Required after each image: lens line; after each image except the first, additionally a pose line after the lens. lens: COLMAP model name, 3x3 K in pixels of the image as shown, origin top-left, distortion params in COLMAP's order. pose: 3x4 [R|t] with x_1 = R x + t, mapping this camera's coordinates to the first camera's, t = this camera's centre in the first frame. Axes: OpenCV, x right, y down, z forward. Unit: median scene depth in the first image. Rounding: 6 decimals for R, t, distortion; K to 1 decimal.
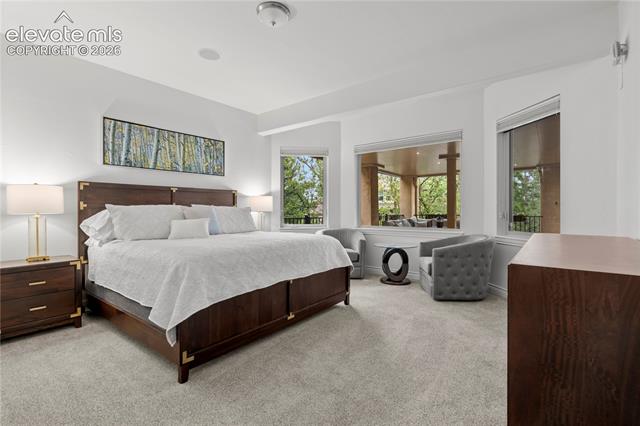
lens RADIAL K [[296.5, 0, 319.6], [0, 296.5, 203.7], [0, 0, 1]] dist [-0.002469, -0.000533]
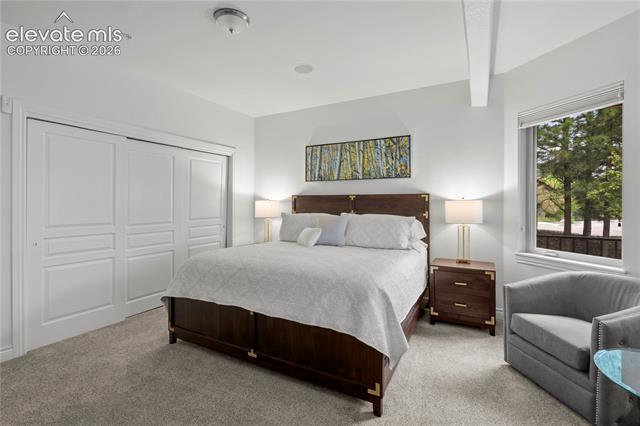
lens RADIAL K [[296.5, 0, 319.6], [0, 296.5, 203.7], [0, 0, 1]] dist [-0.002469, -0.000533]
pose [[0.156032, 0.005679, -0.987736, 0.521928], [0.016071, 0.999837, 0.008288, -0.036172], [0.987621, -0.017167, 0.155916, 0.724360]]
